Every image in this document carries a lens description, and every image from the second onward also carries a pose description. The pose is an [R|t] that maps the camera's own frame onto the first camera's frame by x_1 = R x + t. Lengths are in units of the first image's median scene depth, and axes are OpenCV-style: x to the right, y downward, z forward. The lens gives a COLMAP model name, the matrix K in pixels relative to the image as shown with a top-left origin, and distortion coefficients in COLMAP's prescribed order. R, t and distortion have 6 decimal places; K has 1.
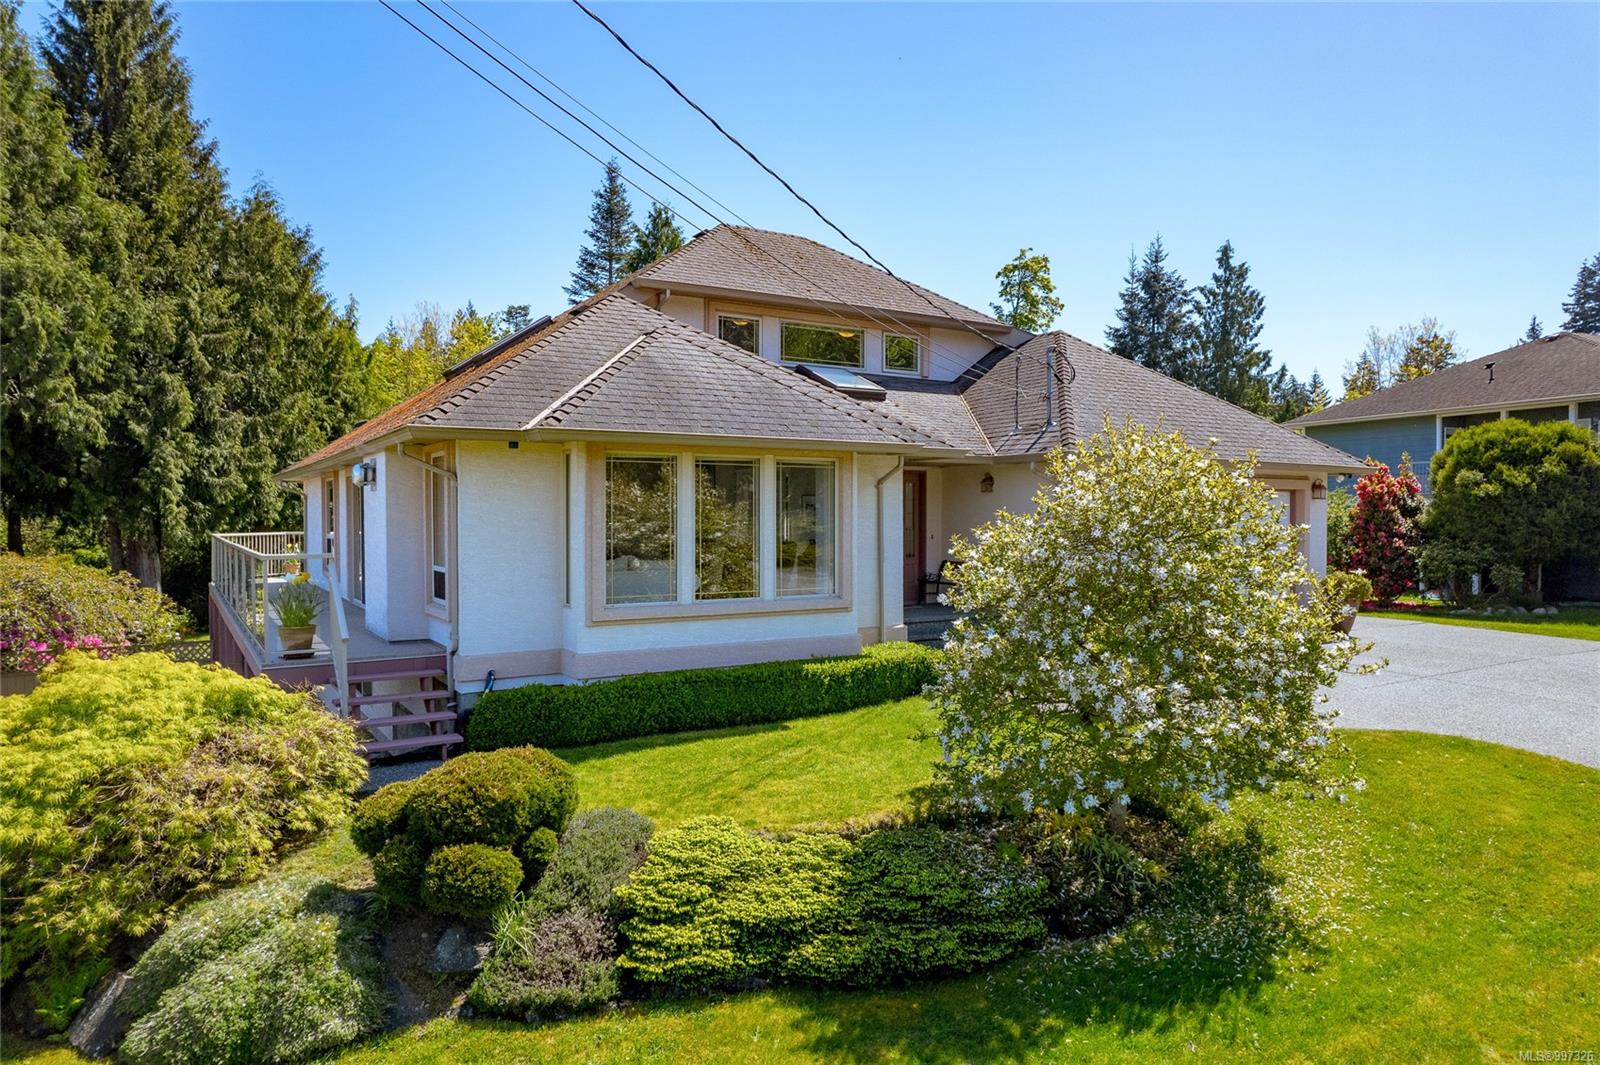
lens RADIAL K [[1015.2, 0, 801.6], [0, 1015.2, 538.2], [0, 0, 1]] dist [-0.076149, 0.066633]
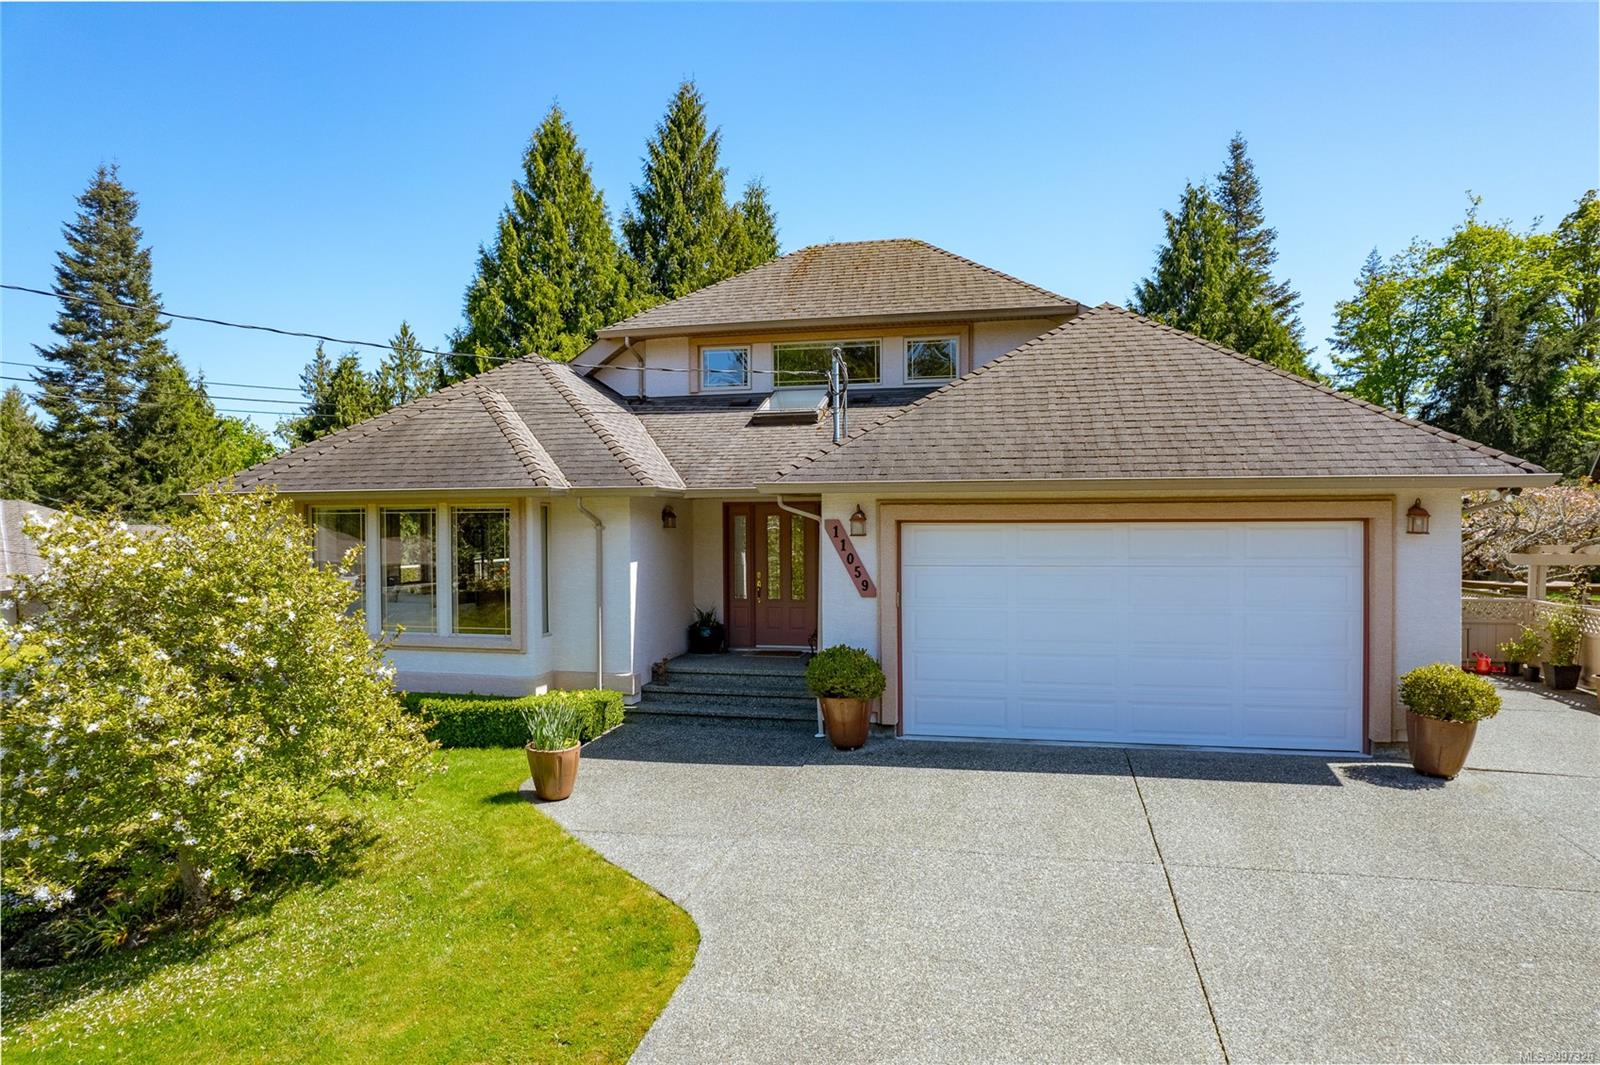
lens RADIAL K [[1022.4, 0, 799.0], [0, 1022.4, 538.5], [0, 0, 1]] dist [-0.069652, 0.061759]
pose [[0.691463, 0.005186, -0.722394, 0.686730], [-0.011155, 0.999932, -0.003499, -0.030227], [0.722326, 0.010477, 0.691473, 0.352036]]
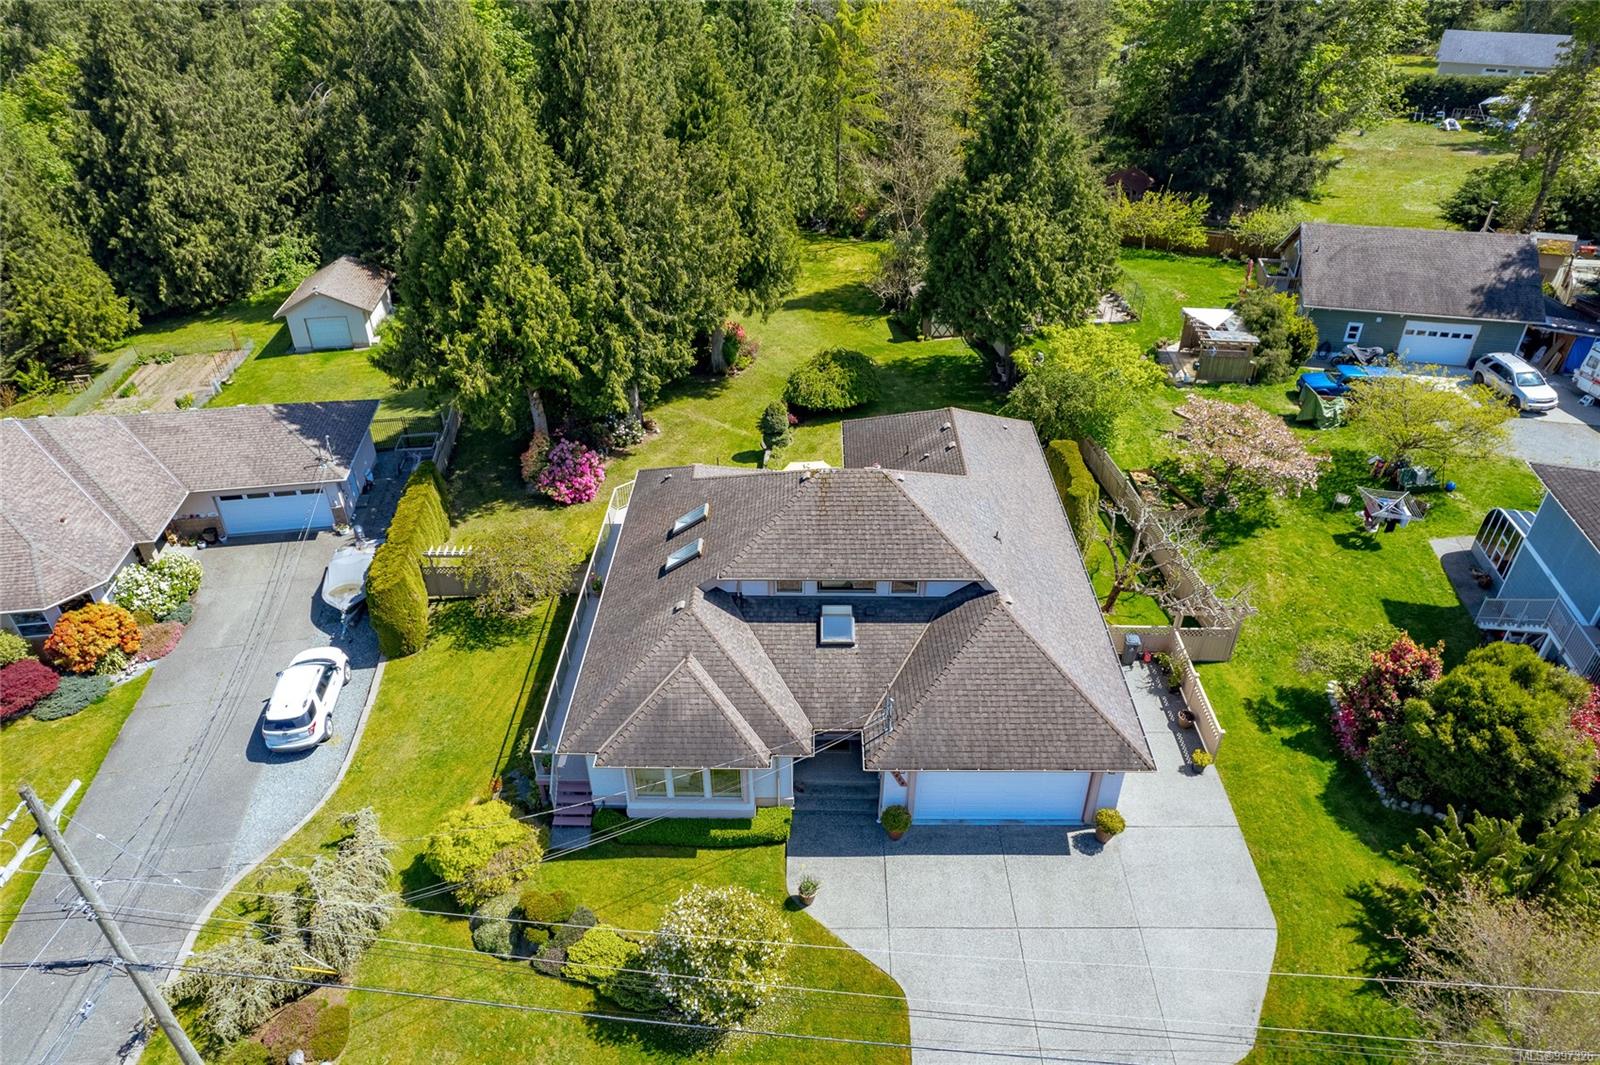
lens RADIAL K [[1033.2, 0, 804.2], [0, 1033.2, 535.2], [0, 0, 1]] dist [-0.073683, 0.065055]
pose [[0.839510, 0.299771, -0.453167, 0.730976], [-0.011632, 0.843757, 0.536599, -1.207961], [0.543220, -0.445209, 0.711830, -0.229214]]
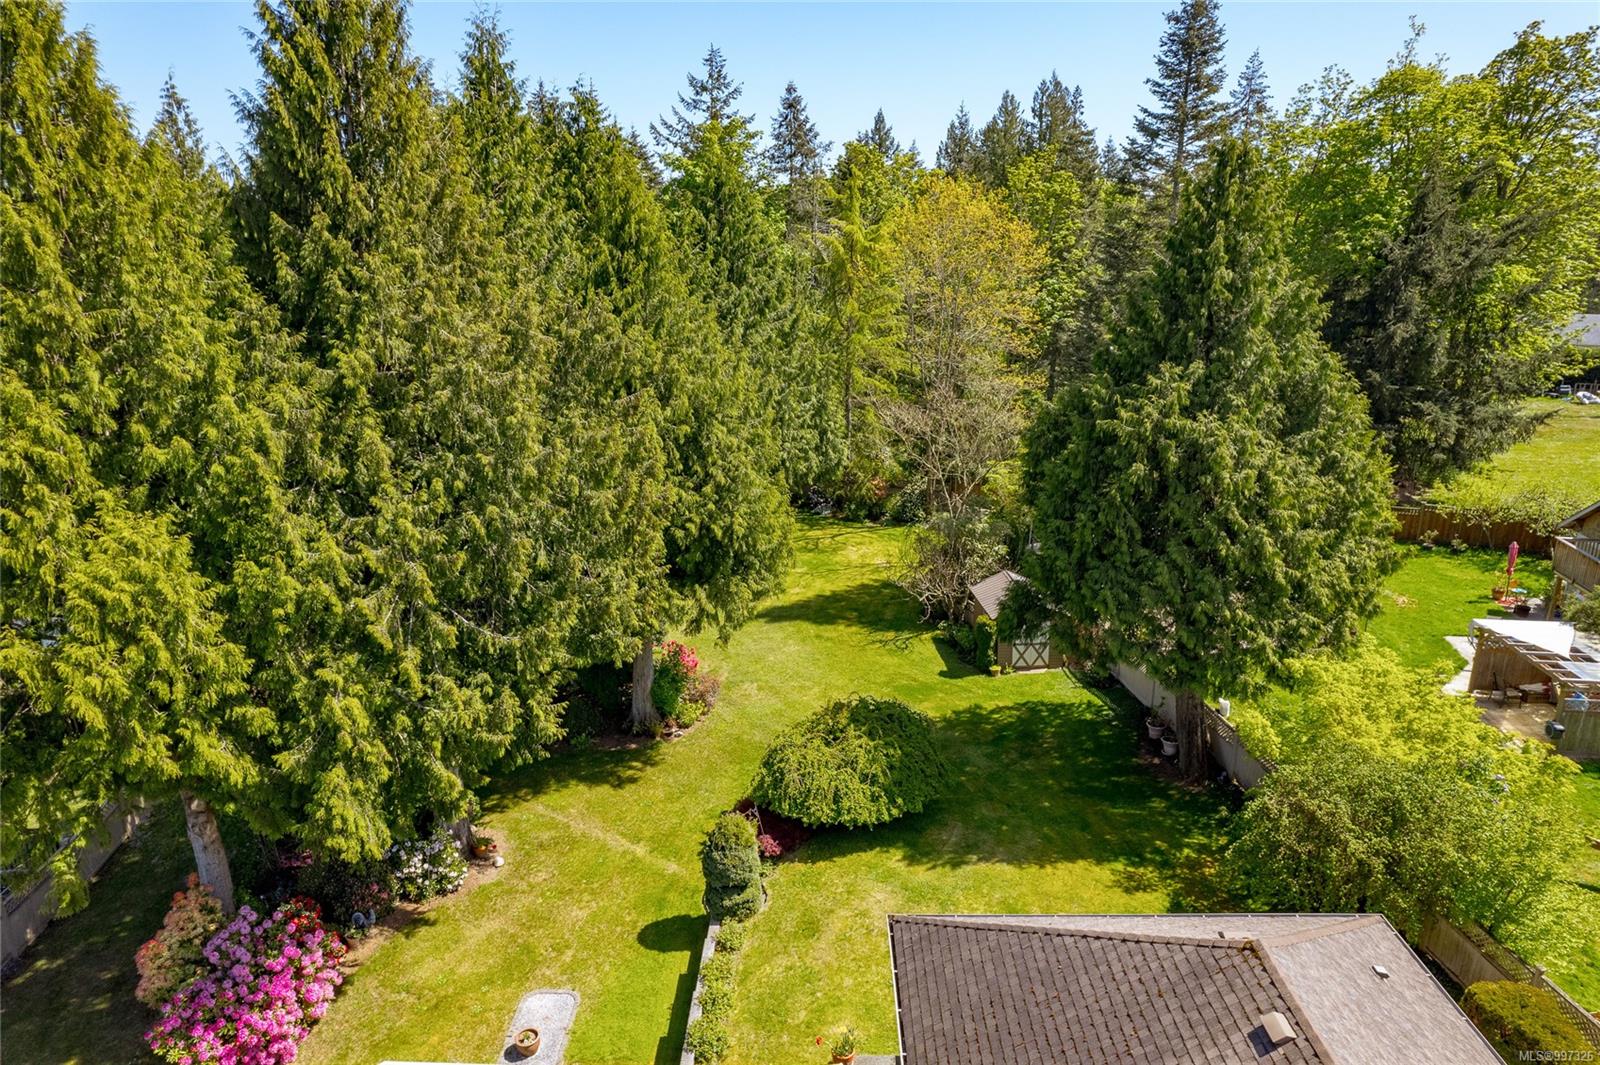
lens RADIAL K [[1022.4, 0, 799.0], [0, 1022.4, 538.5], [0, 0, 1]] dist [-0.069652, 0.061759]
pose [[0.835869, 0.160597, -0.524911, -0.044771], [-0.015231, 0.962663, 0.270273, -0.685377], [0.548718, -0.217918, 0.807106, 1.003222]]
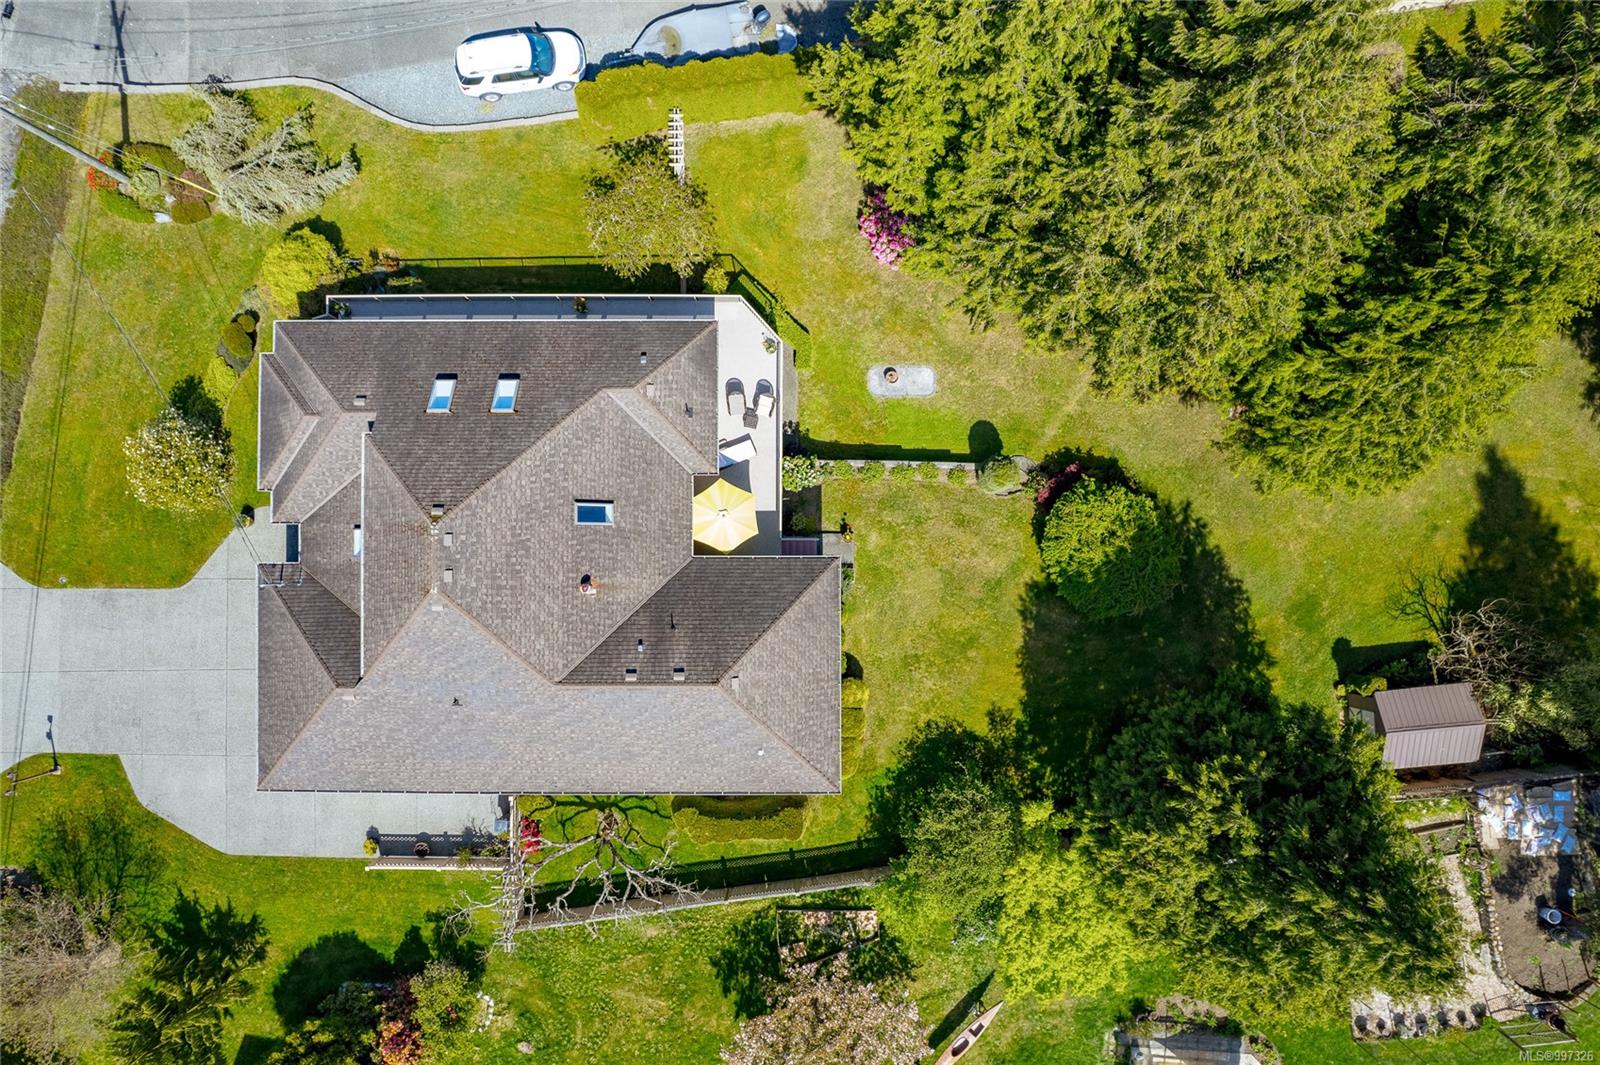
lens RADIAL K [[1033.2, 0, 804.2], [0, 1033.2, 535.2], [0, 0, 1]] dist [-0.073683, 0.065055]
pose [[-0.533141, 0.845682, -0.024156, -0.364743], [-0.041152, 0.002597, 0.999150, -2.108887], [0.845025, 0.533681, 0.033417, 1.588539]]
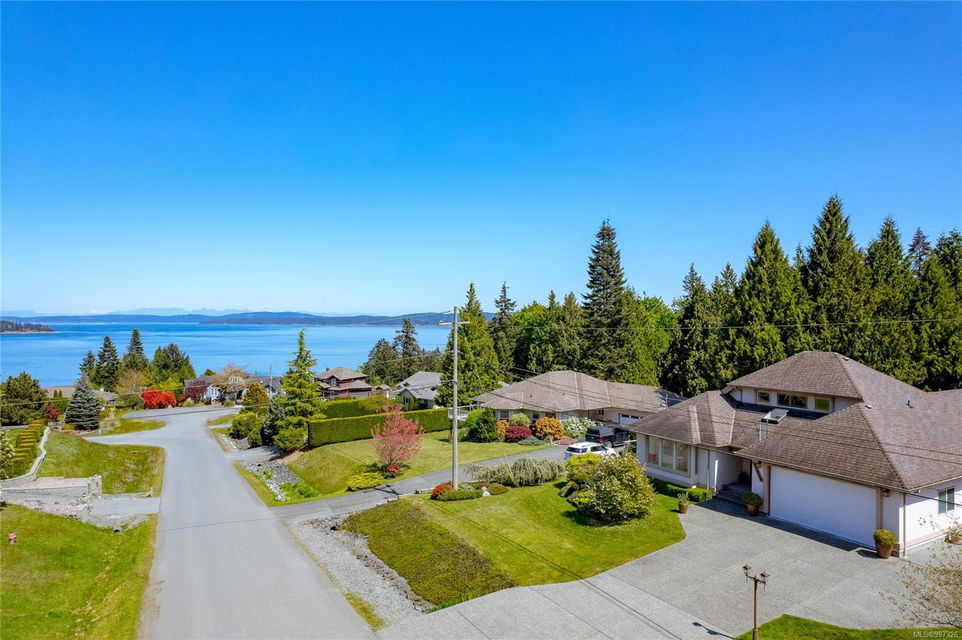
lens RADIAL K [[621.2, 0, 483.5], [0, 621.2, 321.6], [0, 0, 1]] dist [-0.073683, 0.065055]
pose [[-0.026035, -0.000269, -0.999661, 1.948982], [-0.030885, 0.999523, 0.000535, -0.414364], [0.999184, 0.030889, -0.026031, 0.106882]]
